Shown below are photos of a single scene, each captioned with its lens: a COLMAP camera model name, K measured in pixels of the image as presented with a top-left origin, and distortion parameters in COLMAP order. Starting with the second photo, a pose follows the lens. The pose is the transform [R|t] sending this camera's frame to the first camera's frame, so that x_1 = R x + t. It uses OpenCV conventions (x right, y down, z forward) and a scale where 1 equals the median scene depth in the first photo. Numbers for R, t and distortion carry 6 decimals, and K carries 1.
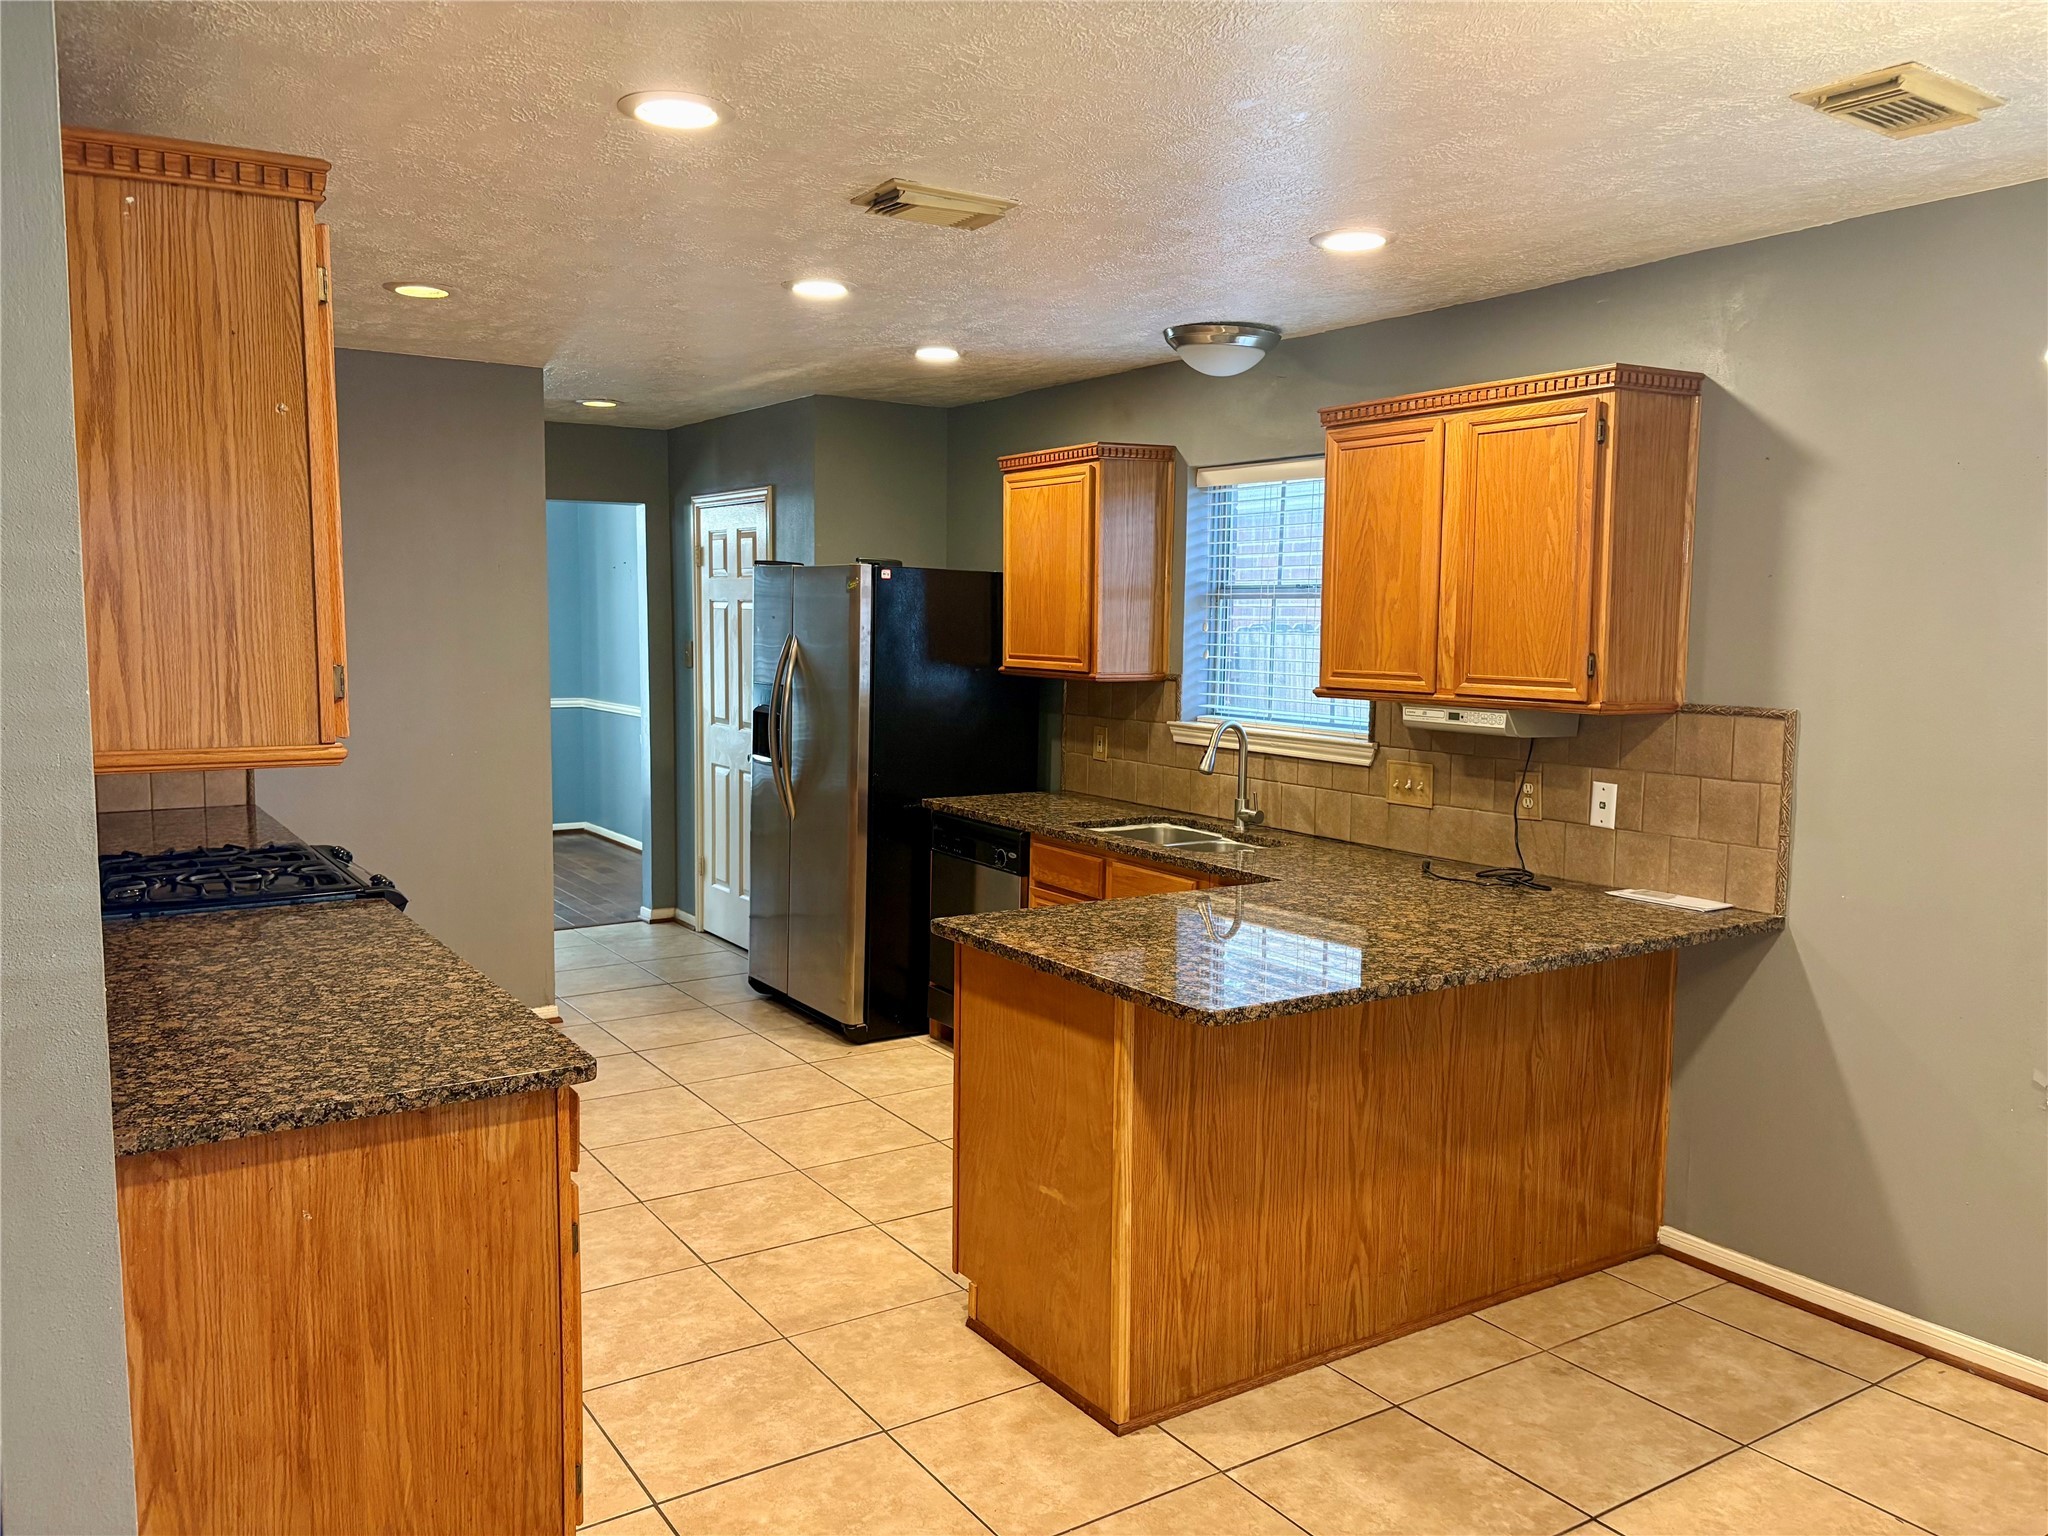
lens RADIAL K [[1552.6, 0, 1024.0], [0, 1552.6, 768.0], [0, 0, 1]] dist [0.038272, -0.011828]
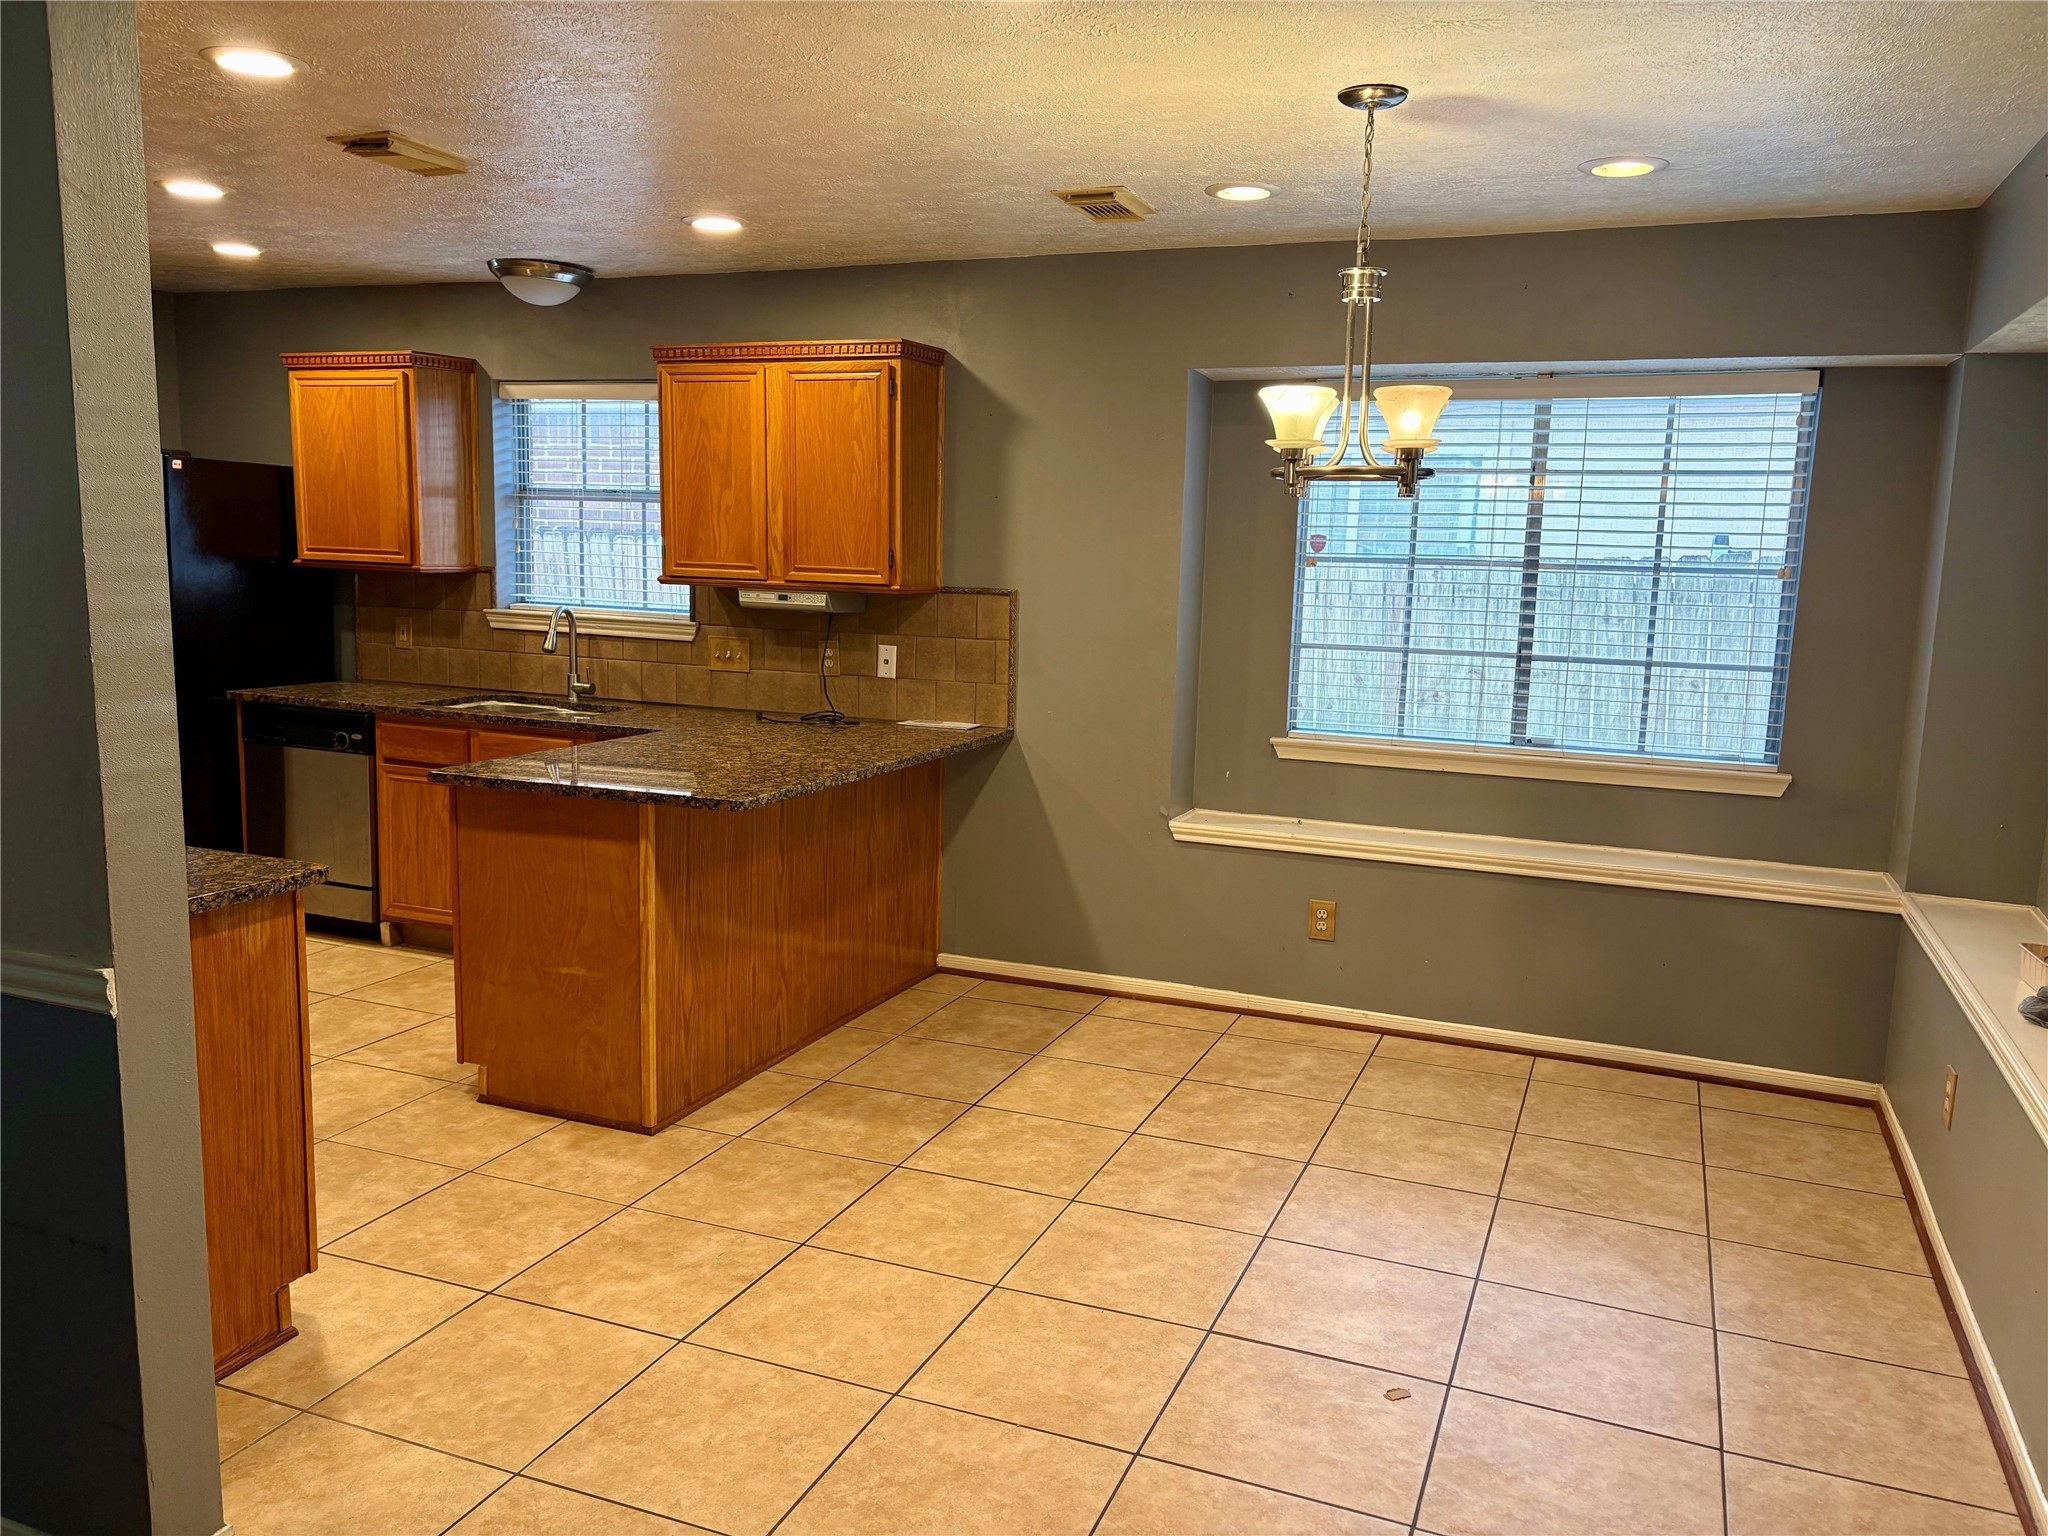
lens RADIAL K [[1533.4, 0, 1024.0], [0, 1533.4, 768.0], [0, 0, 1]] dist [0.098628, -0.117147]
pose [[0.825845, -0.071867, 0.559299, -0.304837], [0.038544, 0.996720, 0.071161, 0.026699], [-0.562578, -0.037210, 0.825906, -0.197865]]
